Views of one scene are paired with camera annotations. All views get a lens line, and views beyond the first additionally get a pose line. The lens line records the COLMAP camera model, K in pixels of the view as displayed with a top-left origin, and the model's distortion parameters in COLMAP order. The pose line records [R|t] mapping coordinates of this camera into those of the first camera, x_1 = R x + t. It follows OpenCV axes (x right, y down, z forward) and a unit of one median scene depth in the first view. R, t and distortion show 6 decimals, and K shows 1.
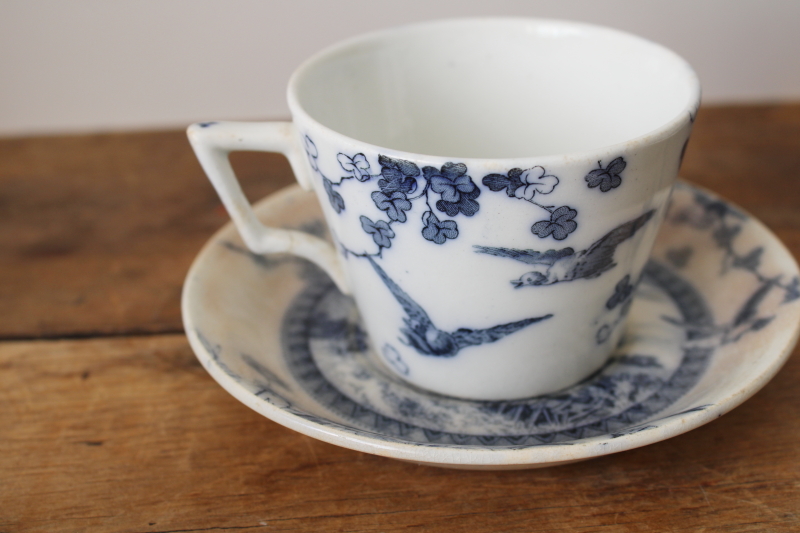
lens RADIAL K [[1149.7, 0, 400.0], [0, 1149.7, 266.5], [0, 0, 1]] dist [-0.057171, 0.106203]
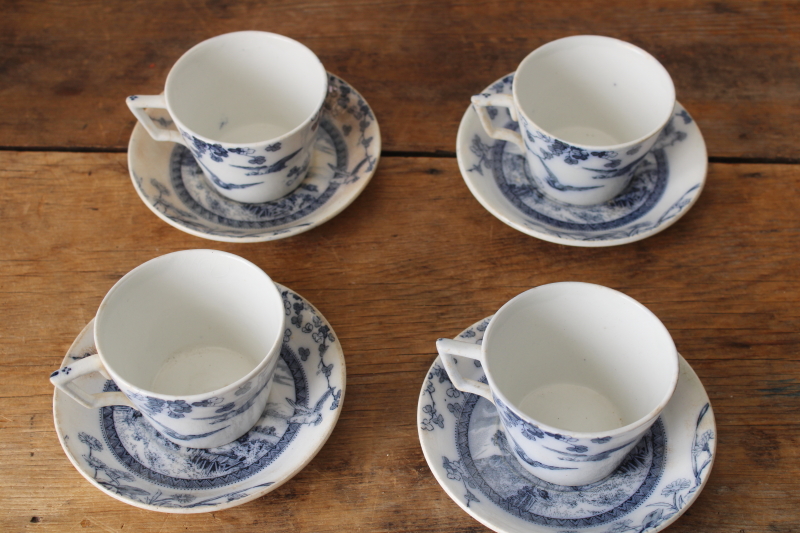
lens RADIAL K [[1149.7, 0, 400.0], [0, 1149.7, 266.5], [0, 0, 1]] dist [-0.057171, 0.106203]
pose [[0.998271, 0.056953, 0.014506, 0.389904], [-0.057982, 0.914089, 0.401348, -0.804628], [0.009598, -0.401495, 0.915811, -1.413097]]
